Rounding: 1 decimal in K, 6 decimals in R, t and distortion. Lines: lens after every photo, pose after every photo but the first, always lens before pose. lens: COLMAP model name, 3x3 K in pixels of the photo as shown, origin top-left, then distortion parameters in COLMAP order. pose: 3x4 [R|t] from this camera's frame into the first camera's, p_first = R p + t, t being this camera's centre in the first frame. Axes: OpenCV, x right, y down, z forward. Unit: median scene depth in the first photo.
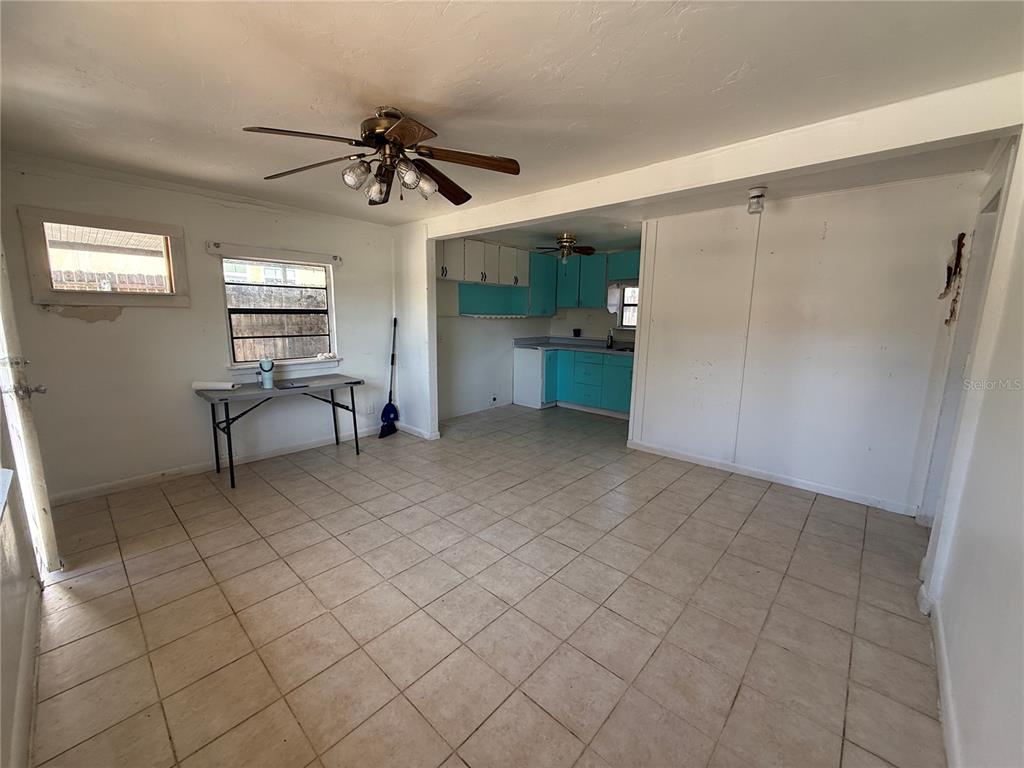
lens RADIAL K [[409.4, 0, 508.8], [0, 409.4, 383.7], [0, 0, 1]] dist [0.000075, 0.000301]
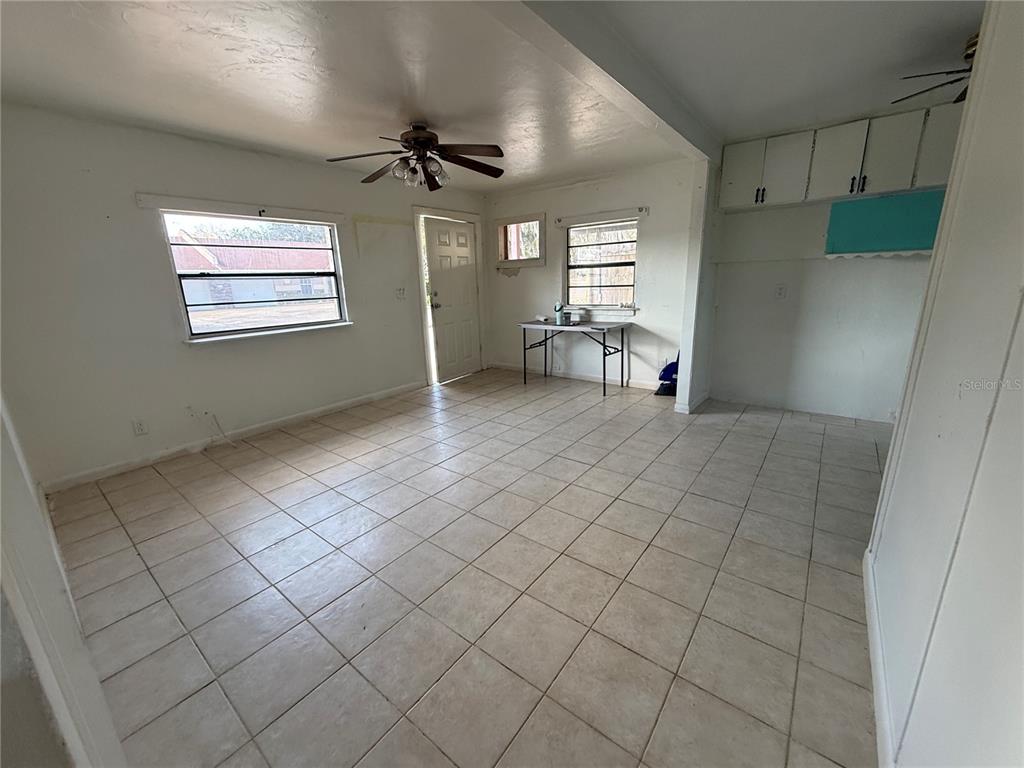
lens RADIAL K [[409.4, 0, 507.0], [0, 409.4, 381.2], [0, 0, 1]] dist [0.000075, 0.000301]
pose [[0.069356, 0.227908, -0.971209, 0.832710], [-0.135095, 0.966731, 0.217209, -0.084363], [0.988402, 0.116140, 0.097838, 0.780084]]
